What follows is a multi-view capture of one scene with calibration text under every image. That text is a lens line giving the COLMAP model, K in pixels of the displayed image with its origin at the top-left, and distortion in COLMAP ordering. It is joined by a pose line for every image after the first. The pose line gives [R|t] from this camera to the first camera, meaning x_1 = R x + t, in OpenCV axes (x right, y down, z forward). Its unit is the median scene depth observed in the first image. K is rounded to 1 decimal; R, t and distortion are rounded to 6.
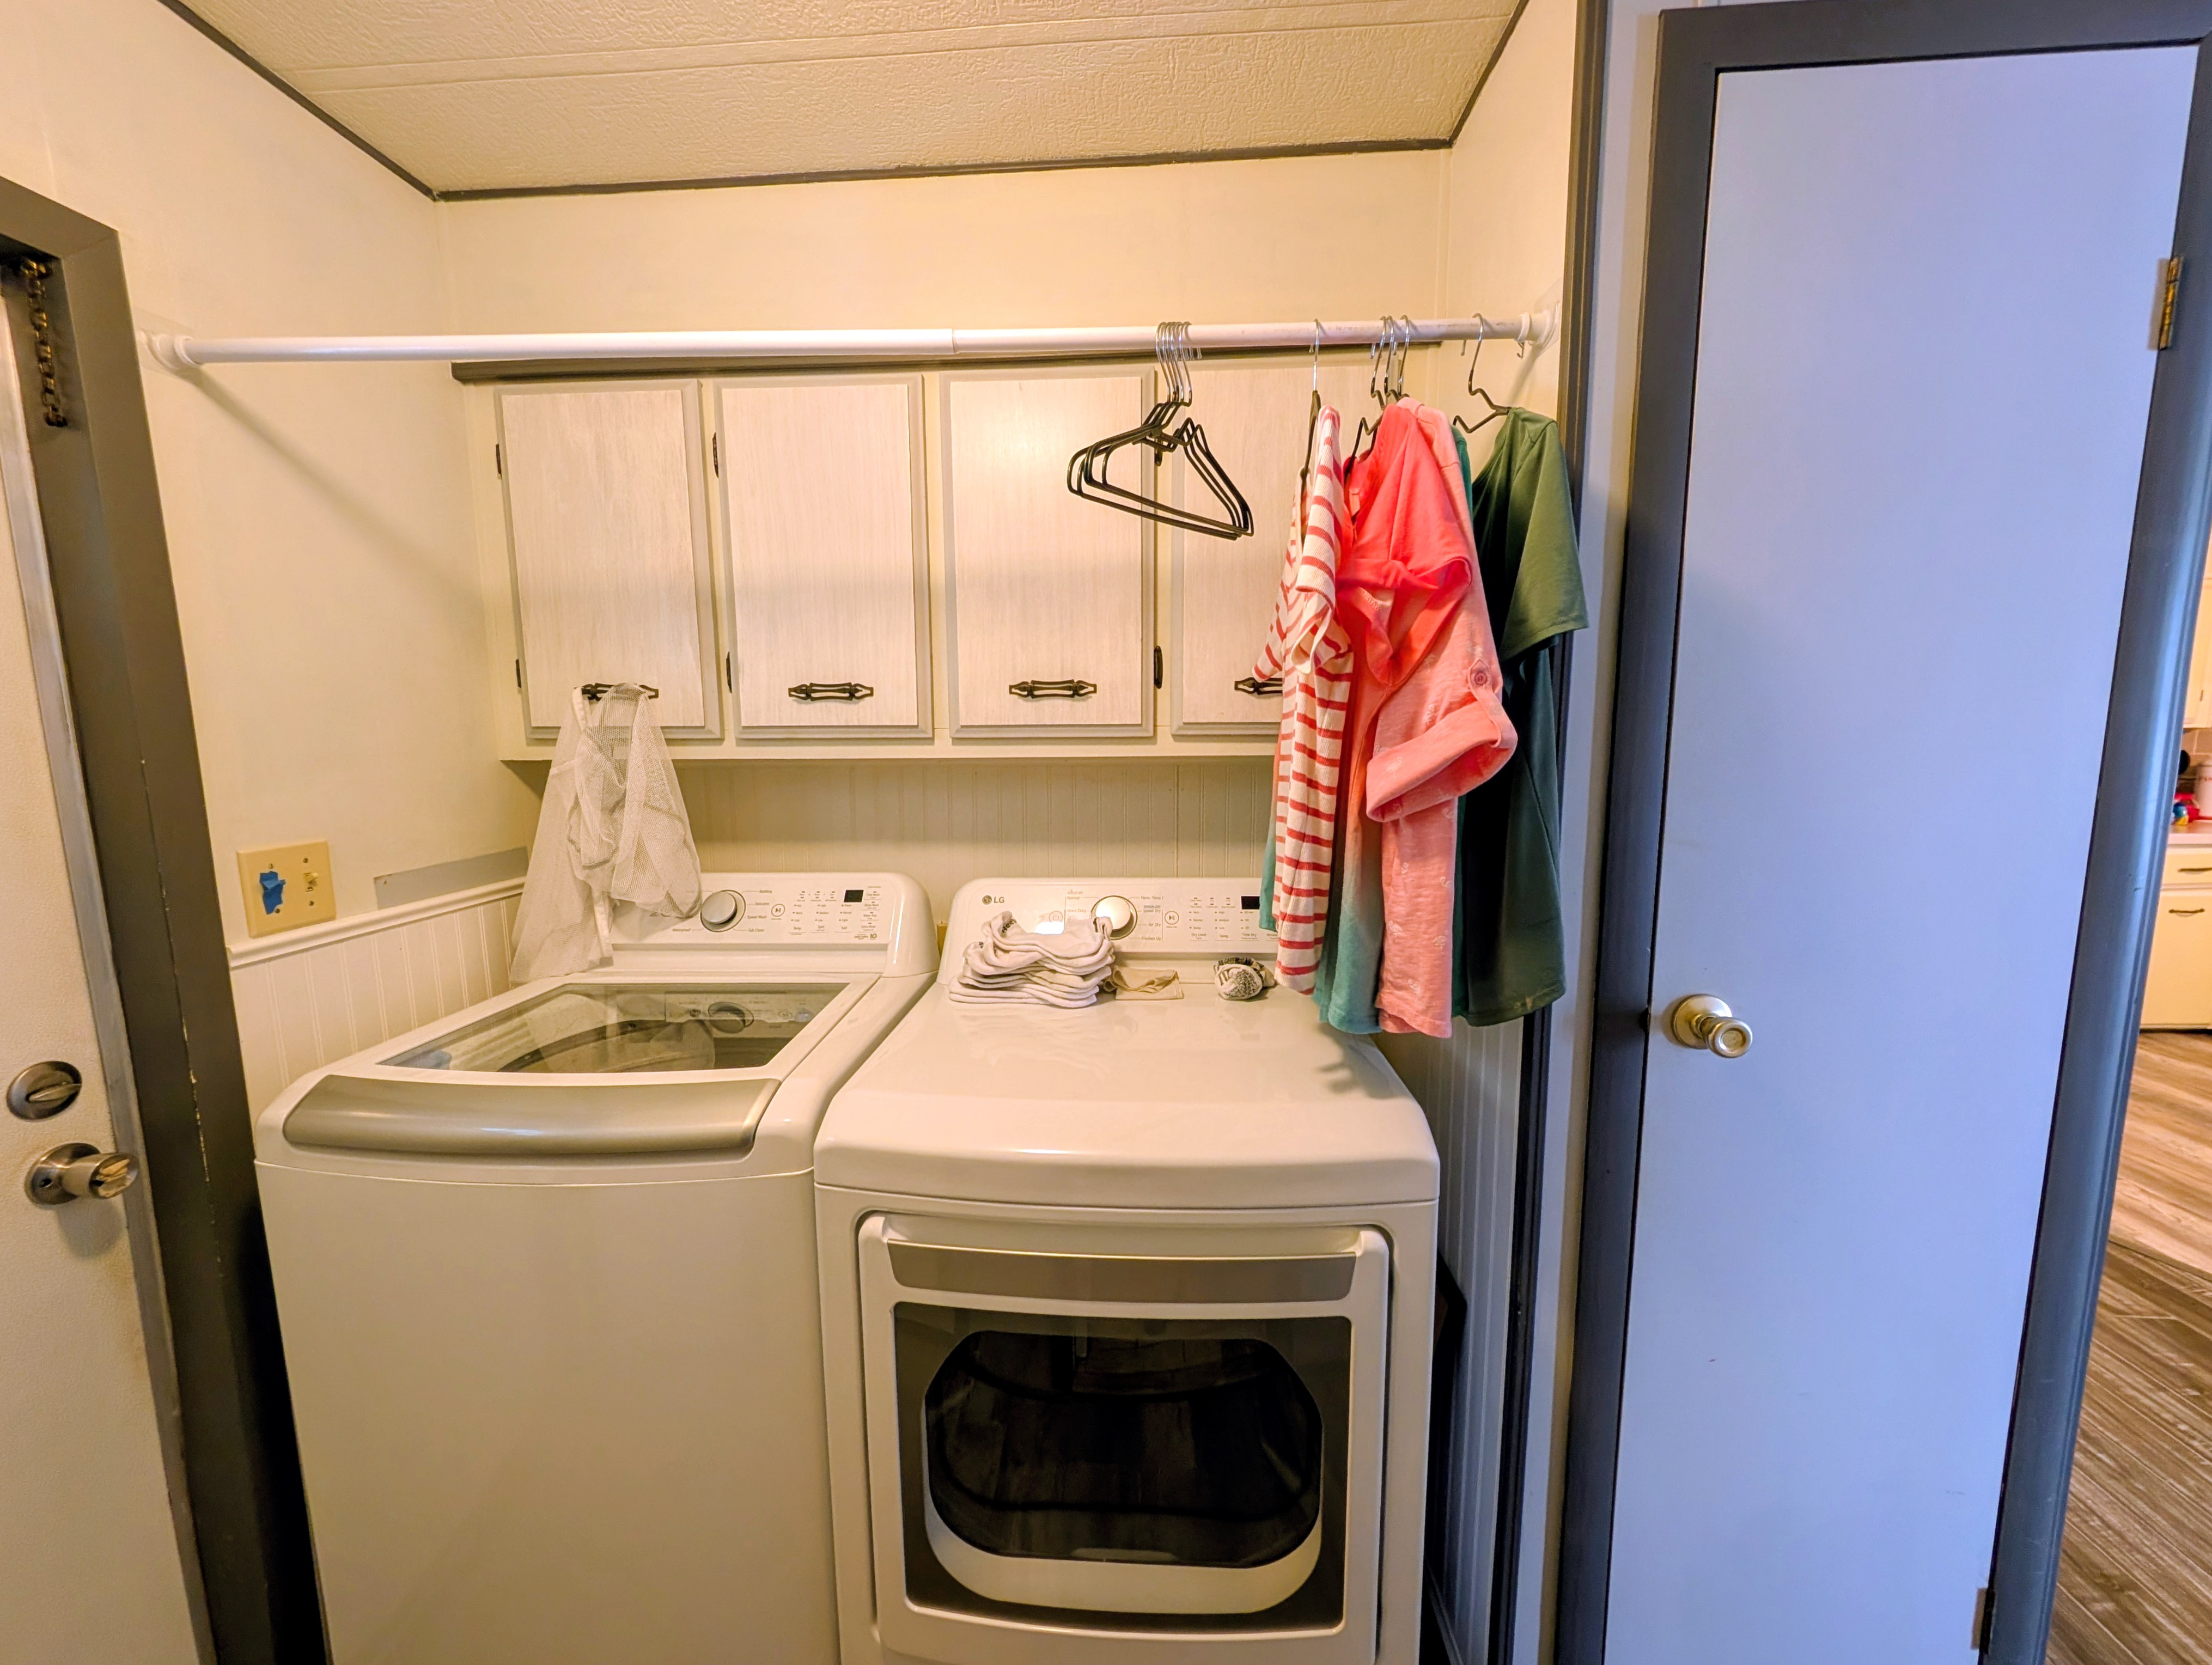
lens RADIAL K [[851.0, 0, 1108.3], [0, 851.0, 833.9], [0, 0, 1]] dist [0.007860, -0.002787]
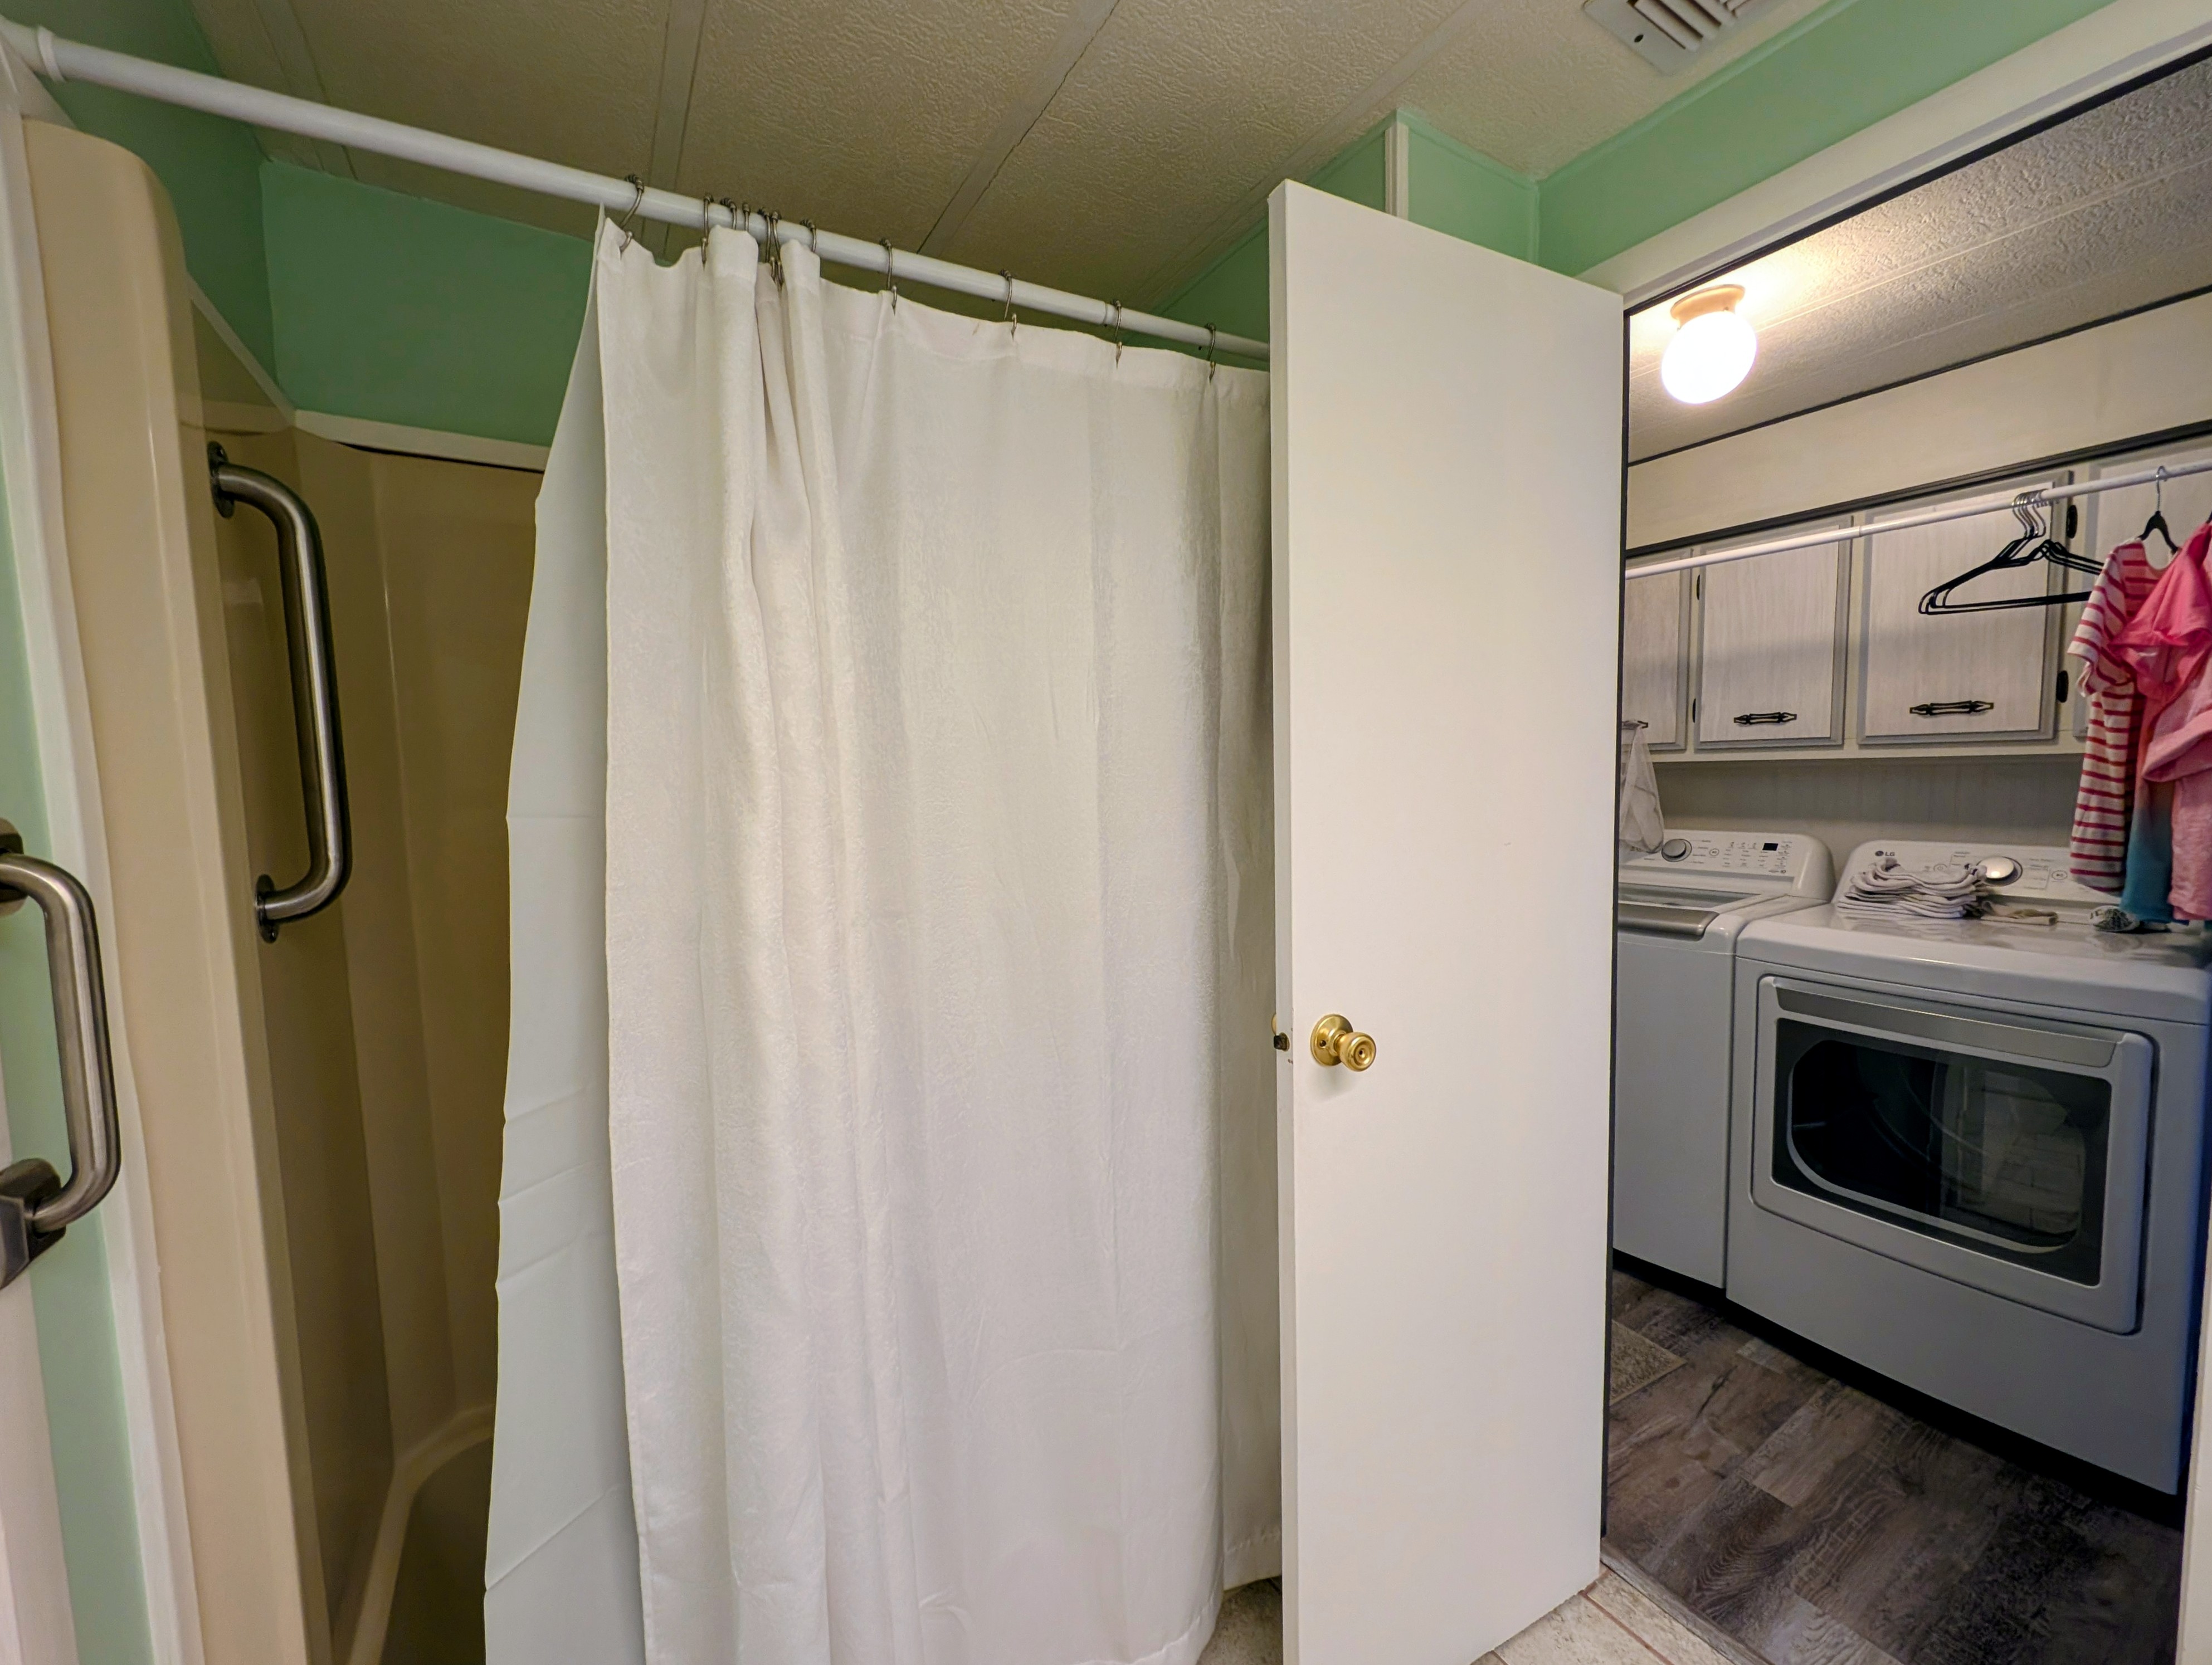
lens RADIAL K [[850.9, 0, 1122.0], [0, 850.9, 830.1], [0, 0, 1]] dist [0.007860, -0.002787]
pose [[0.583716, 0.052208, -0.810277, 0.331534], [-0.081898, 0.996627, 0.005217, 0.156868], [0.807817, 0.063315, 0.586023, -1.062031]]
